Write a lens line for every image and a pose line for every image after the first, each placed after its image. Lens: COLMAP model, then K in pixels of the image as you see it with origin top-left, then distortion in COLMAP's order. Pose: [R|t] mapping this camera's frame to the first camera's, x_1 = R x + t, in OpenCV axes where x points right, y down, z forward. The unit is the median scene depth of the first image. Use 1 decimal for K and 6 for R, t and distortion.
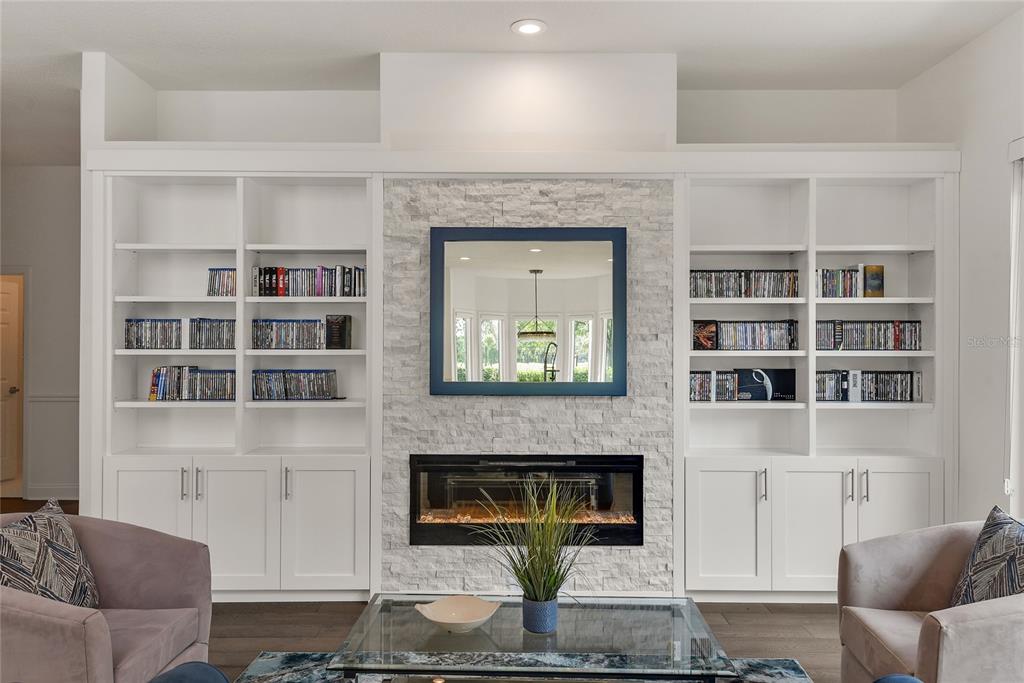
lens RADIAL K [[770.4, 0, 507.1], [0, 770.4, 341.9], [0, 0, 1]] dist [0.012349, -0.014777]
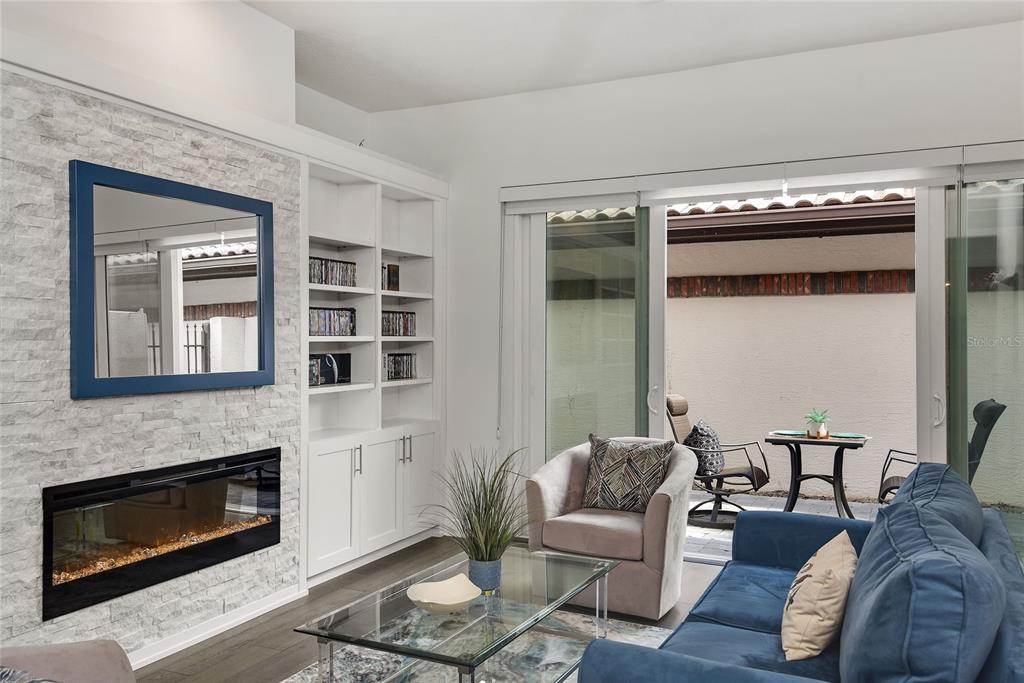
lens RADIAL K [[803.1, 0, 510.8], [0, 803.1, 336.1], [0, 0, 1]] dist [-0.003302, -0.004273]
pose [[0.425614, 0.002106, 0.904903, -0.586709], [-0.007703, 0.999969, 0.001296, 0.007868], [-0.904872, -0.007523, 0.425617, 0.326833]]
